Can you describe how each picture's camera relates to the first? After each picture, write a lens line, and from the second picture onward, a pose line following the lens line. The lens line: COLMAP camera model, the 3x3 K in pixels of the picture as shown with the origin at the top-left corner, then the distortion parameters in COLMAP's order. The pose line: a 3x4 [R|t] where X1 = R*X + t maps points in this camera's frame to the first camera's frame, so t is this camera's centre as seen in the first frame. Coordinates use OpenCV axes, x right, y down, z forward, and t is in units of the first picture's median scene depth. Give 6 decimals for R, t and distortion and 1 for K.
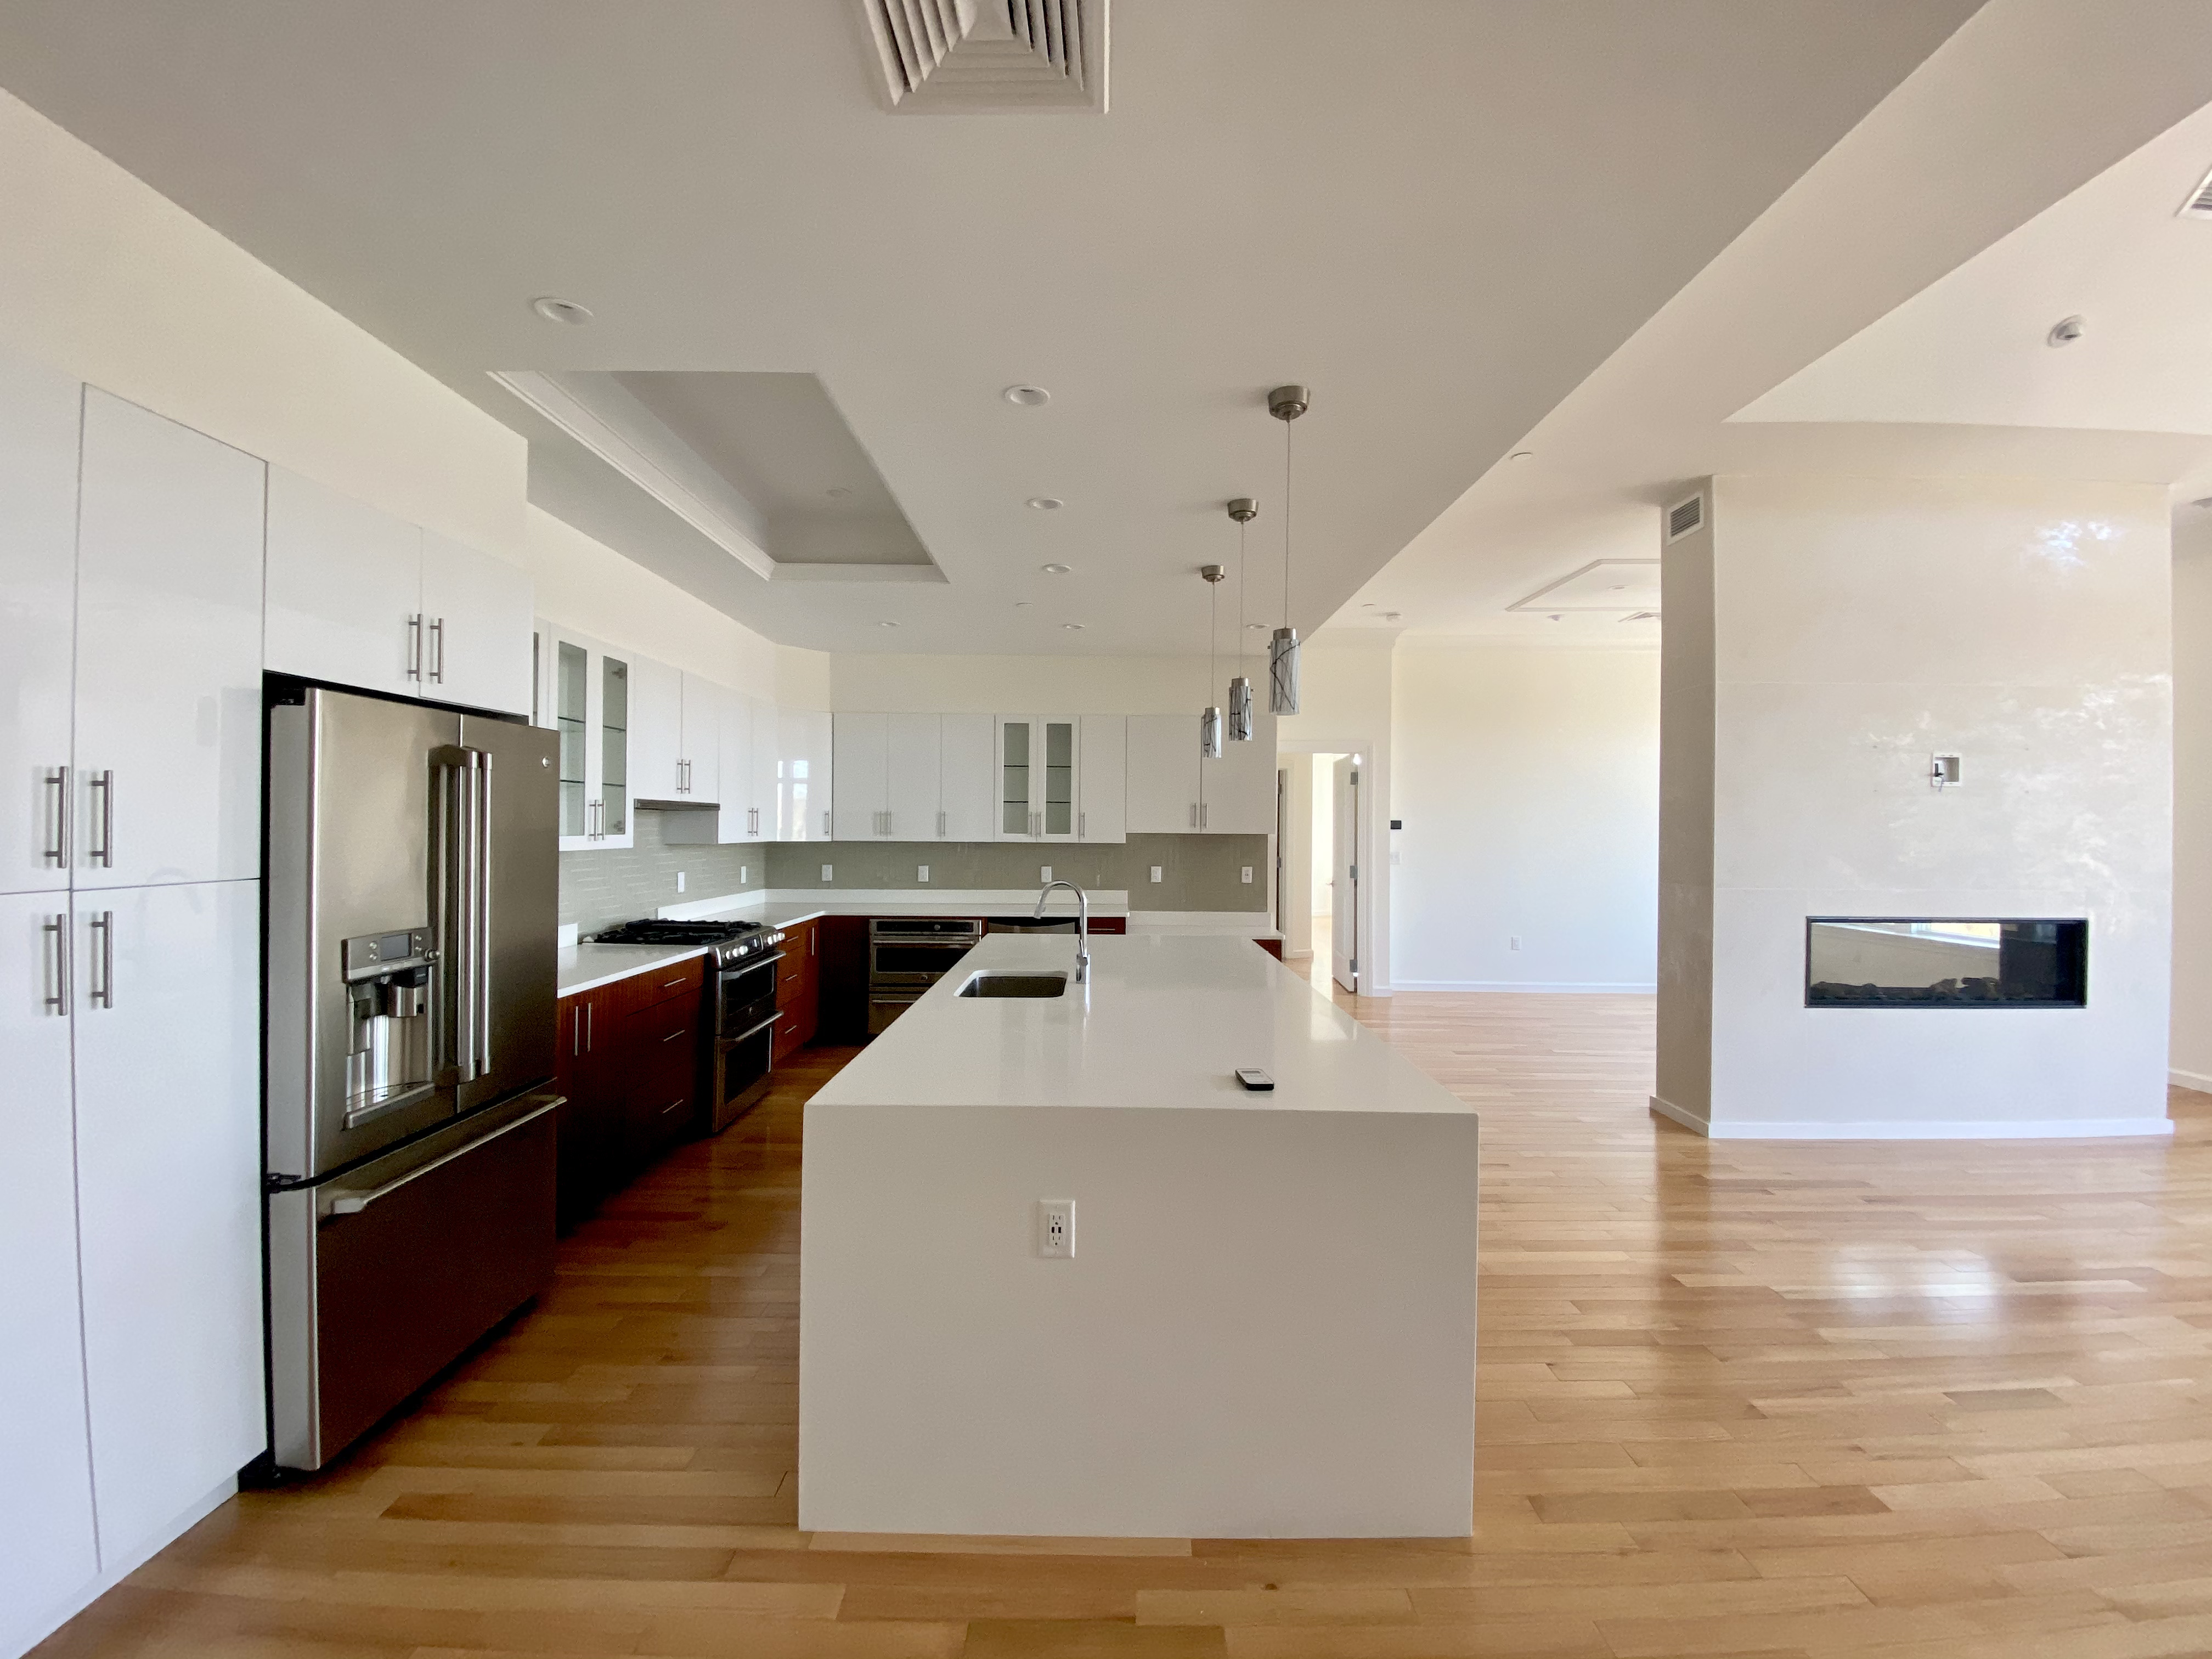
lens RADIAL K [[892.8, 0, 1104.9], [0, 892.8, 821.2], [0, 0, 1]] dist [-0.002045, -0.001075]
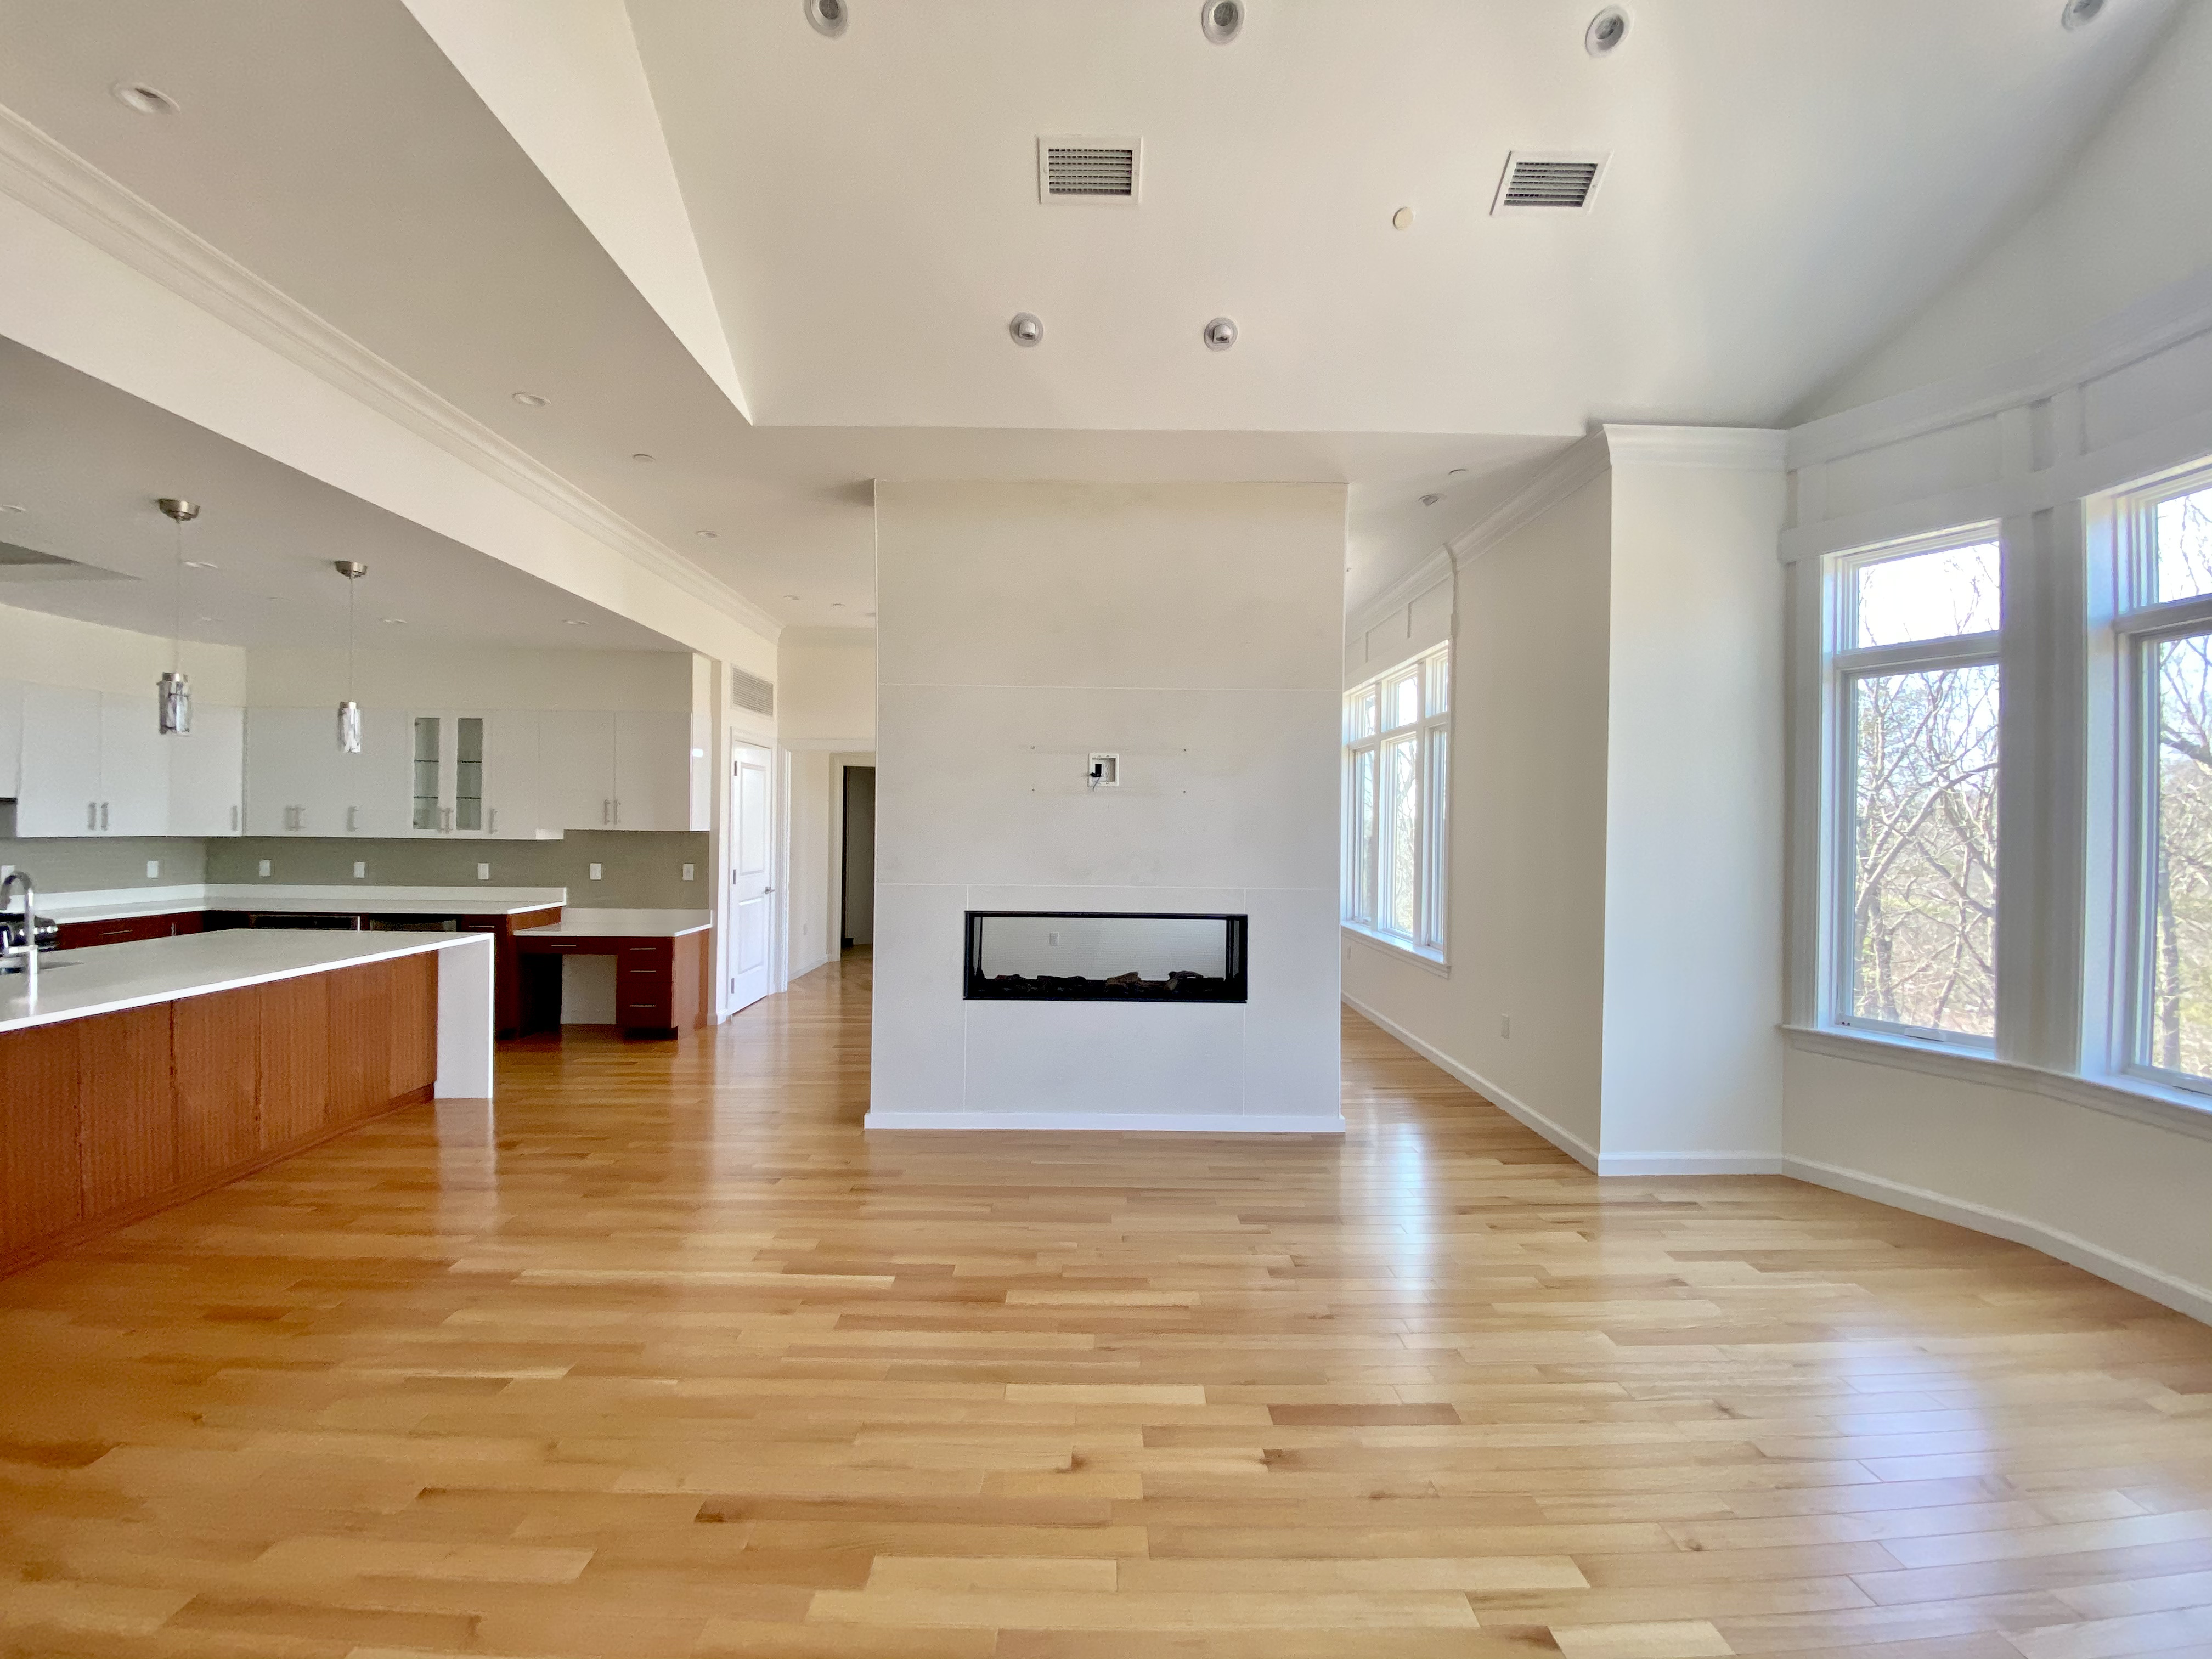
lens RADIAL K [[892.8, 0, 1102.9], [0, 892.8, 831.8], [0, 0, 1]] dist [-0.002045, -0.001075]
pose [[0.999810, 0.001387, 0.019439, 0.631714], [-0.001580, 0.999950, 0.009912, 0.005523], [-0.019425, -0.009941, 0.999762, -0.002712]]
